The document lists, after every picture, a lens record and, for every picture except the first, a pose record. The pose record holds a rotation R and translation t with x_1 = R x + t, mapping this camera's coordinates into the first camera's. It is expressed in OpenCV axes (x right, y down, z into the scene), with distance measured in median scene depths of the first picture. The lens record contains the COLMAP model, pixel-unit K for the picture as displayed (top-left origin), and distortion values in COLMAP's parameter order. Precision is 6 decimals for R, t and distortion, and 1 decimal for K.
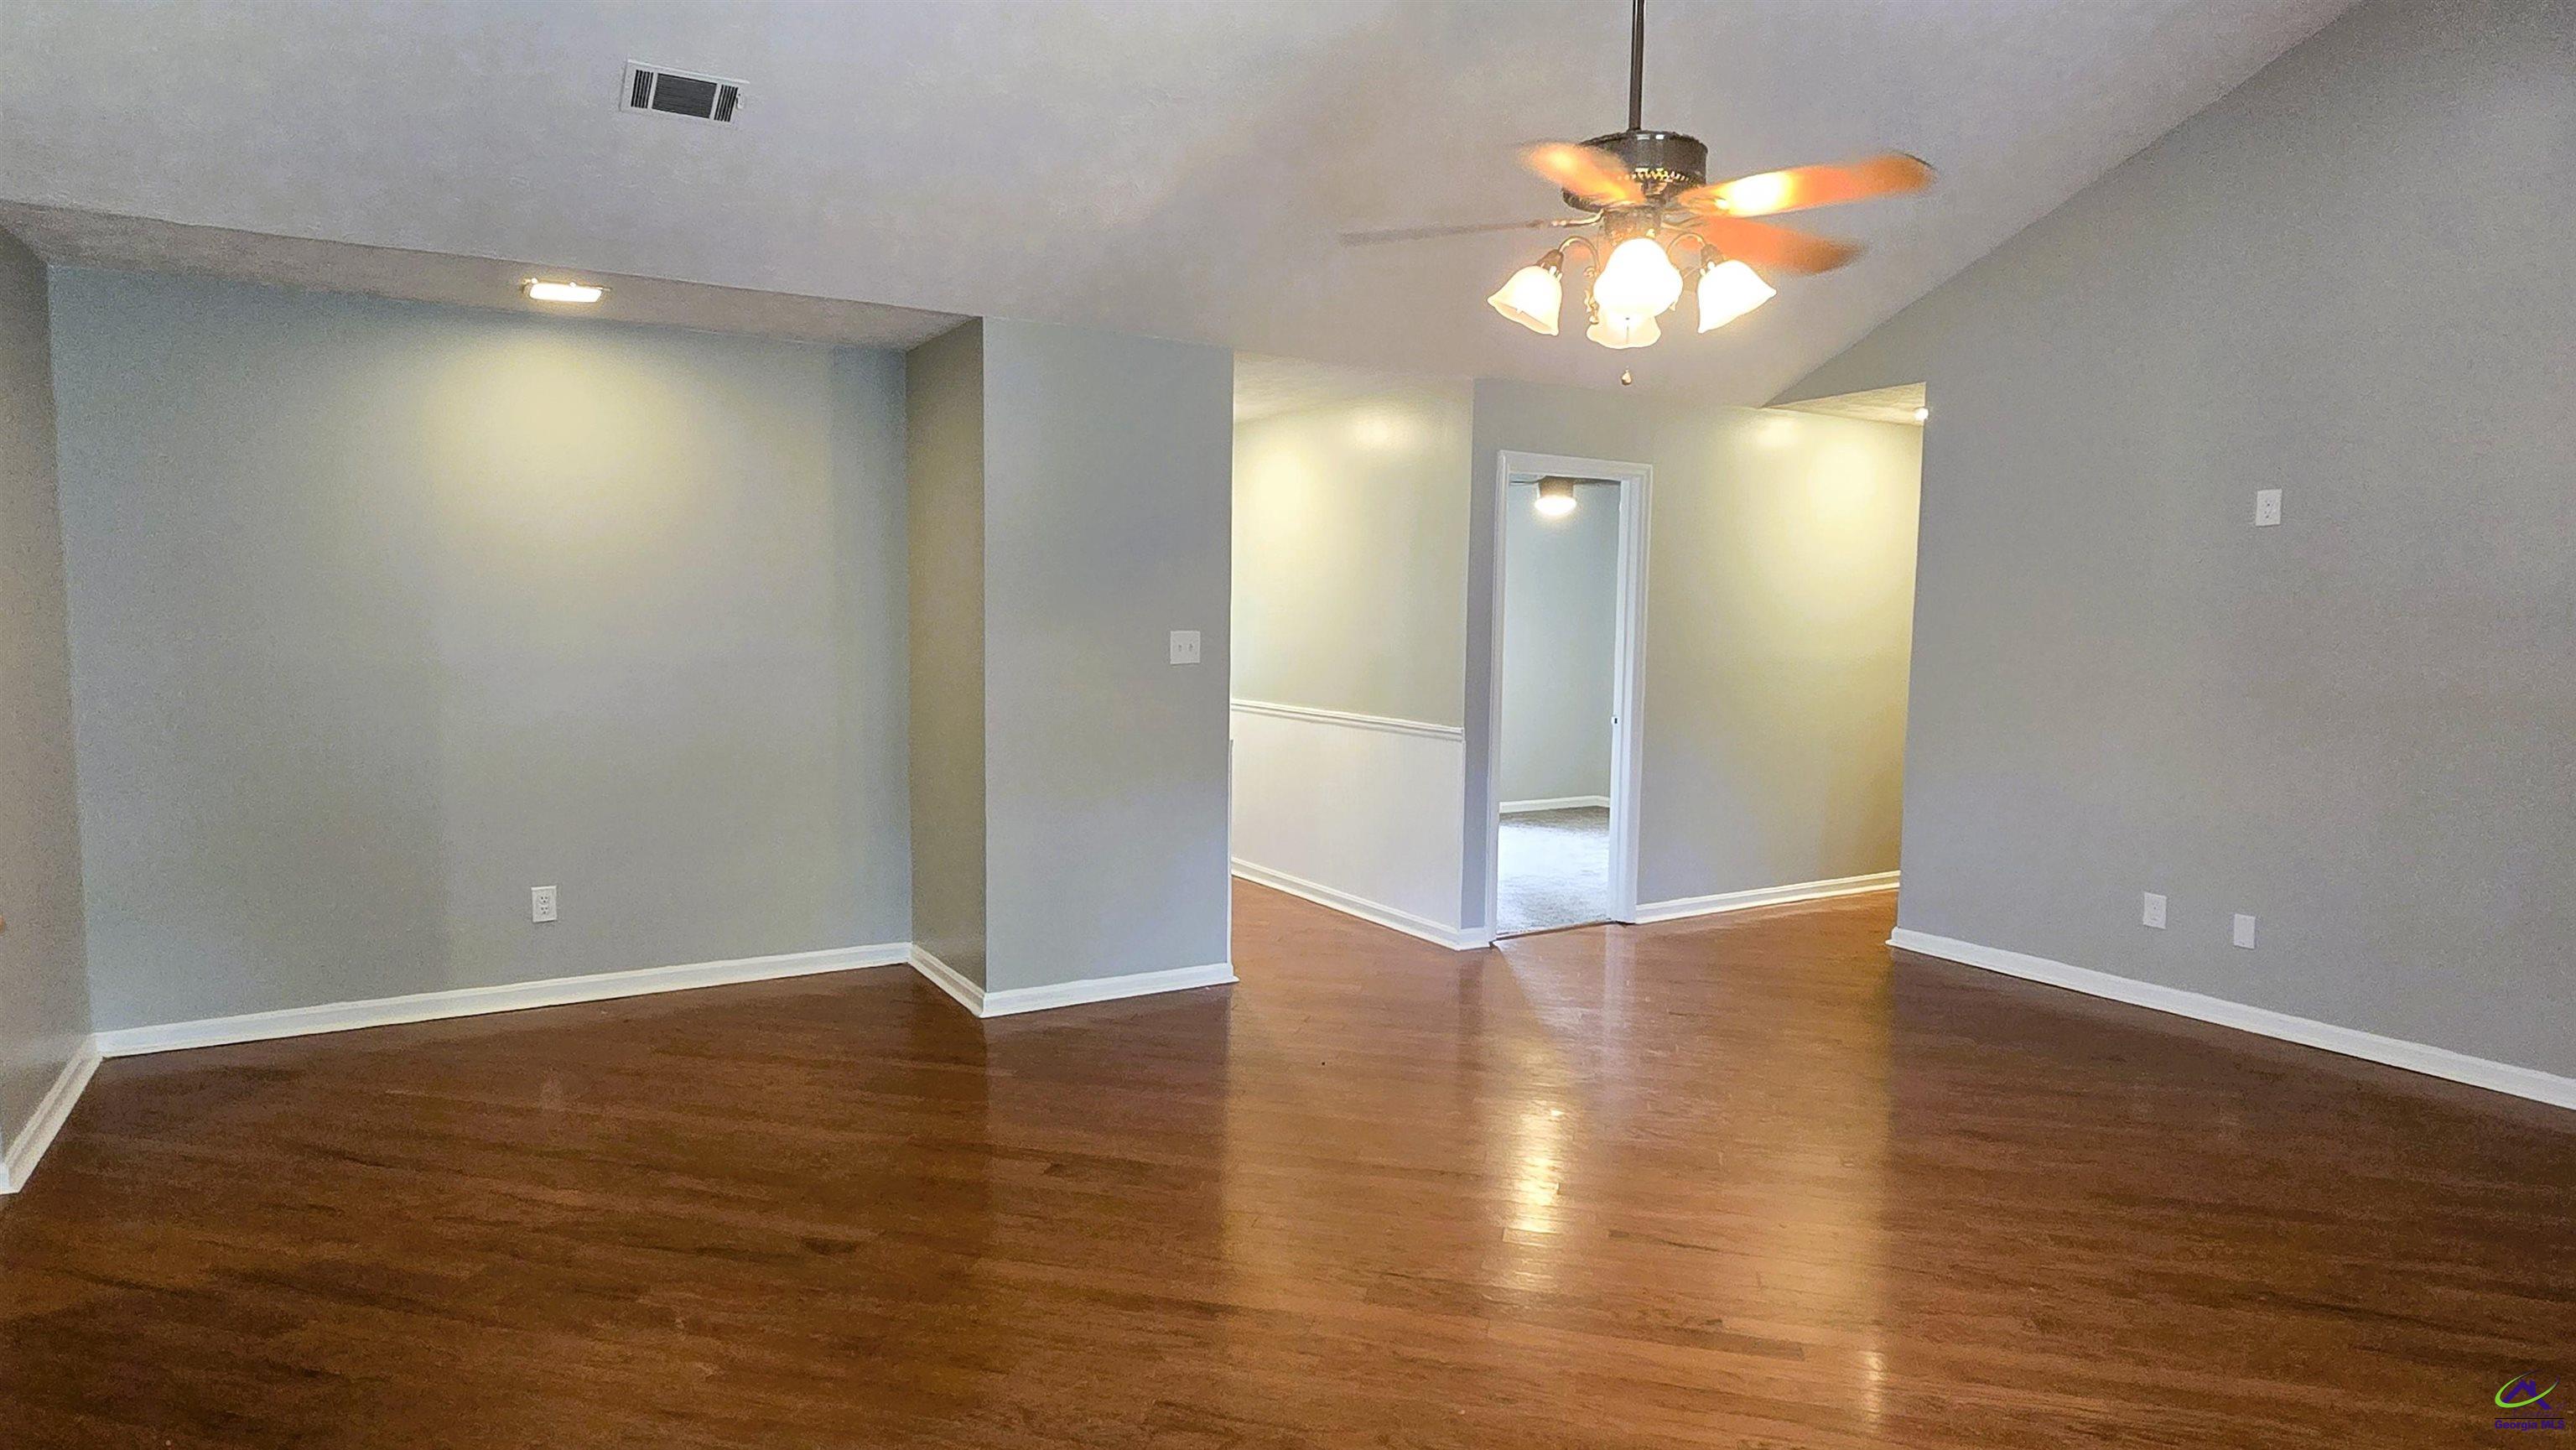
lens RADIAL K [[1422.9, 0, 1291.2], [0, 1422.9, 727.3], [0, 0, 1]] dist [0.000513, -0.000311]
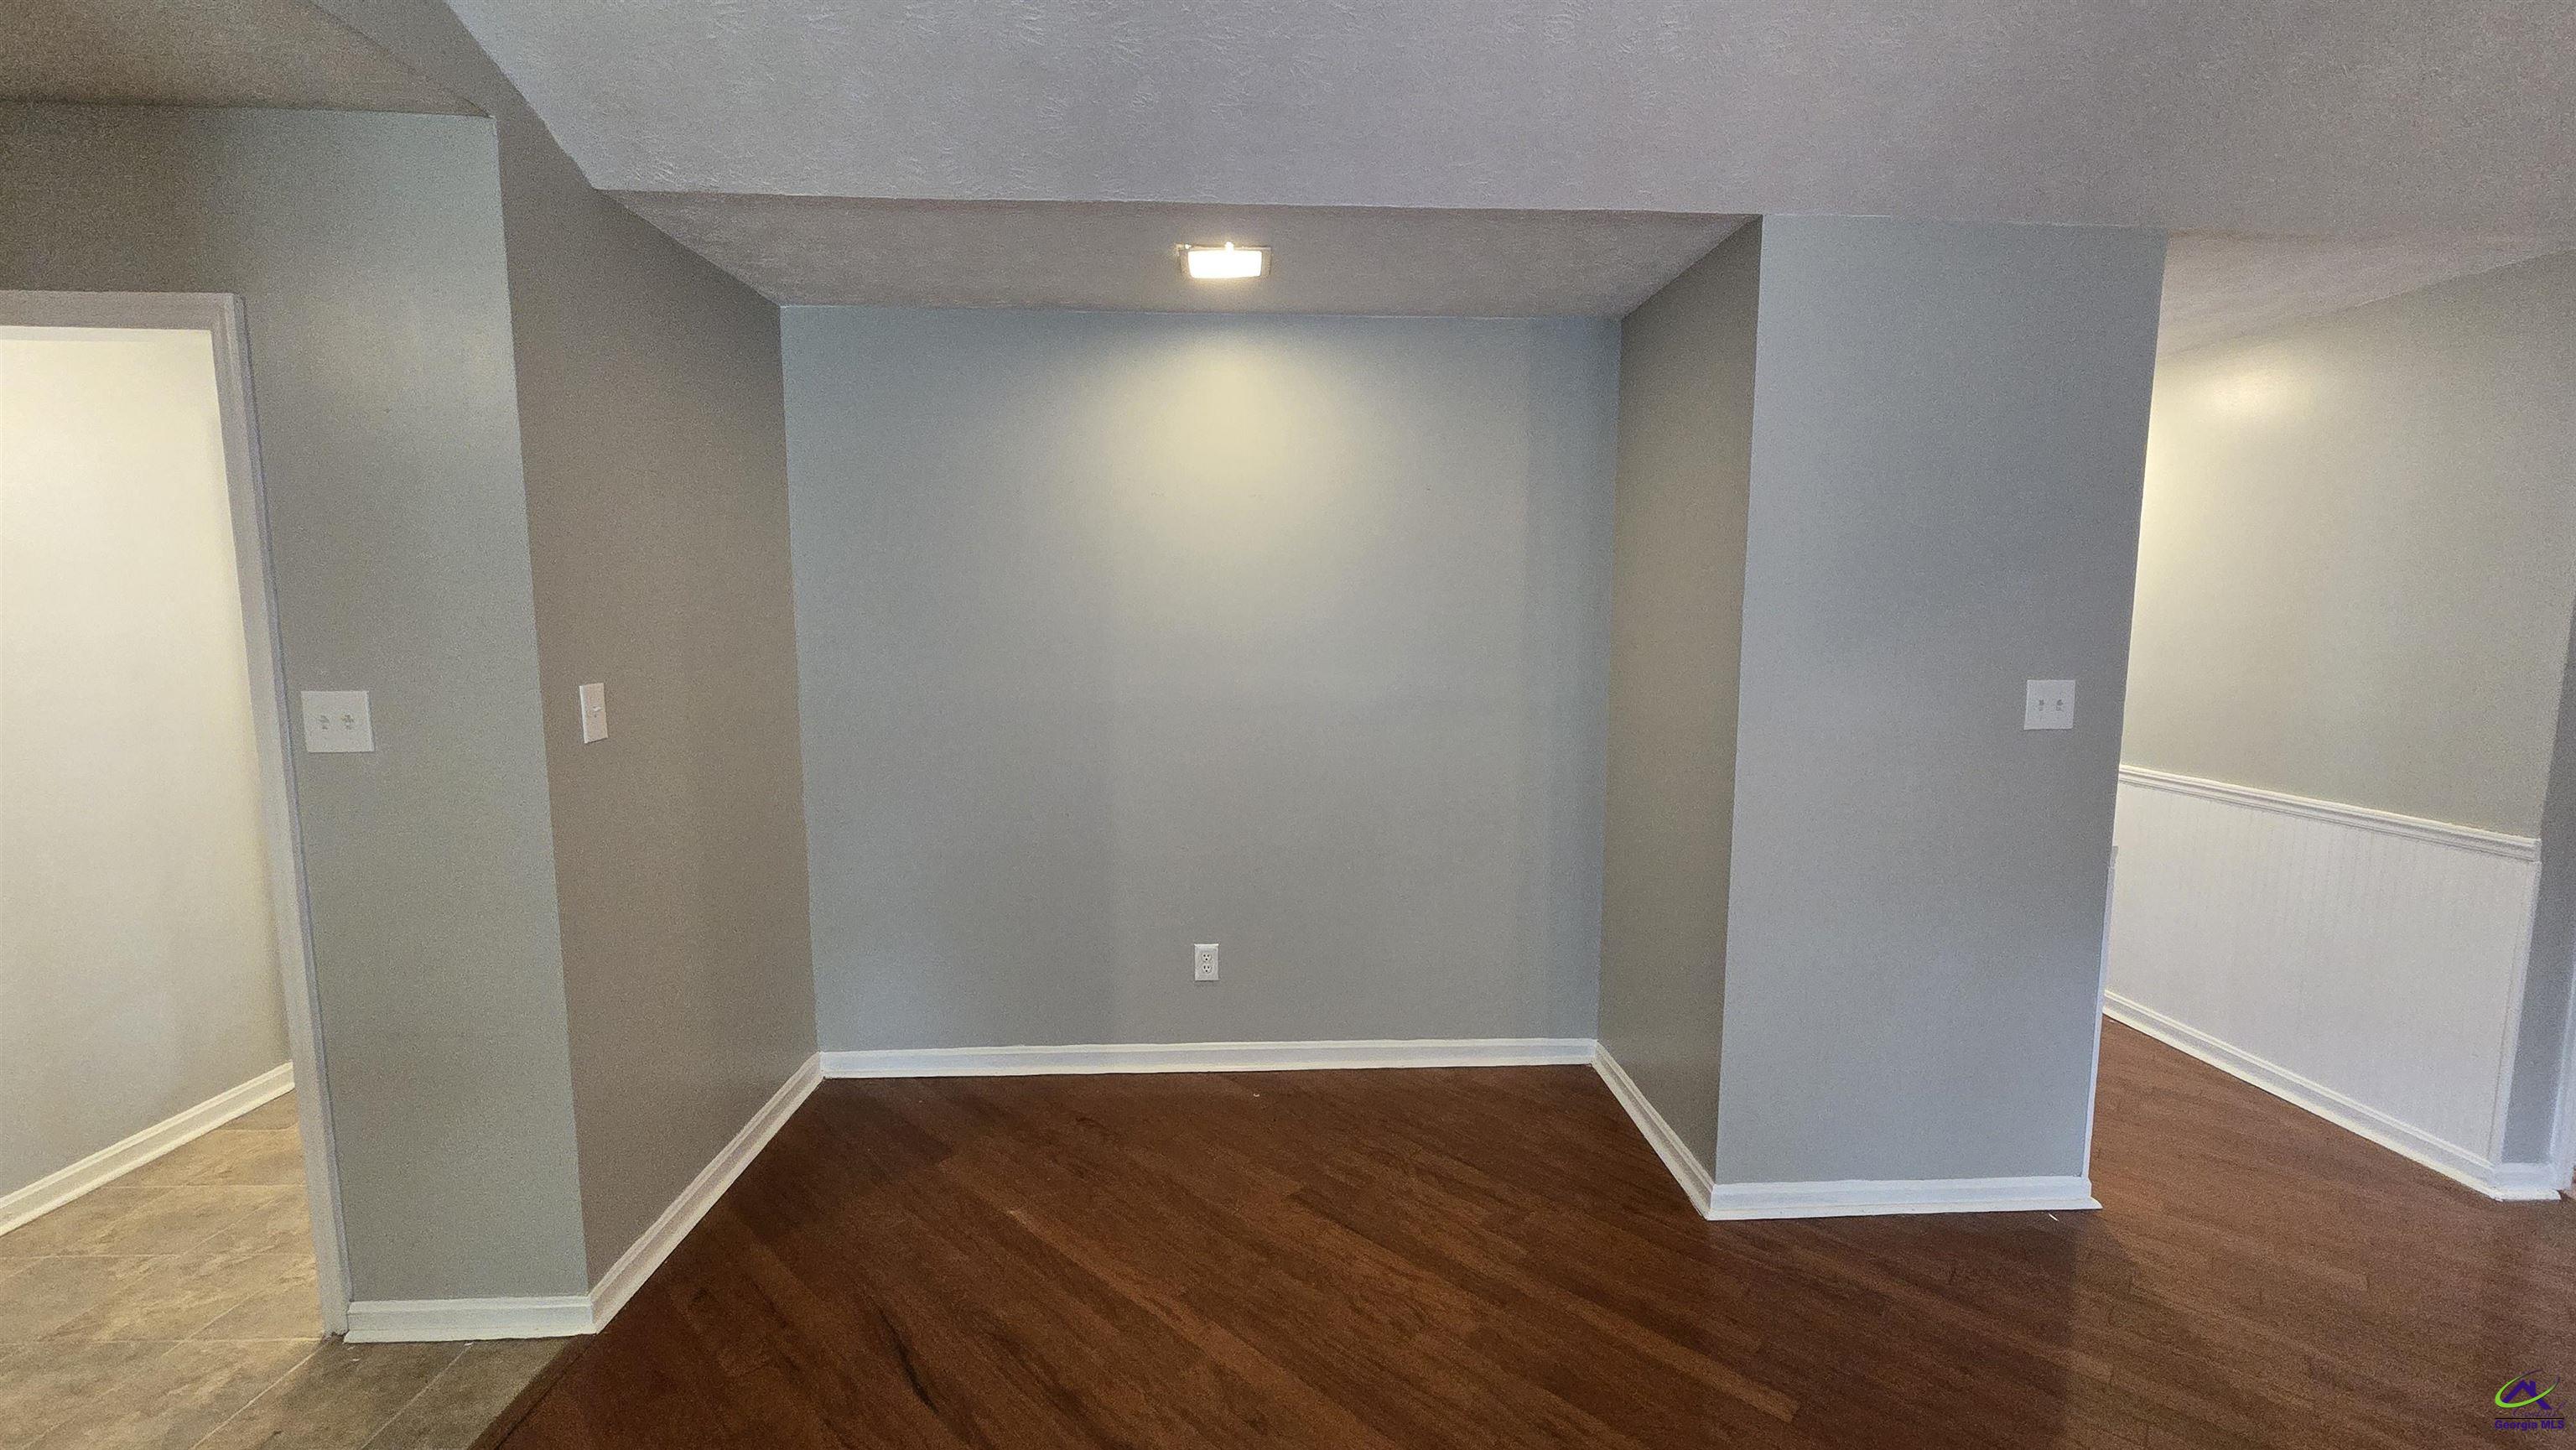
lens RADIAL K [[1053.2, 0, 1291.9], [0, 1053.2, 727.1], [0, 0, 1]] dist [-0.000375, 0.000661]
pose [[0.877973, 0.040920, -0.476957, -0.157036], [-0.033085, 0.999144, 0.024818, -0.048686], [0.477565, -0.006009, 0.878576, 0.431818]]
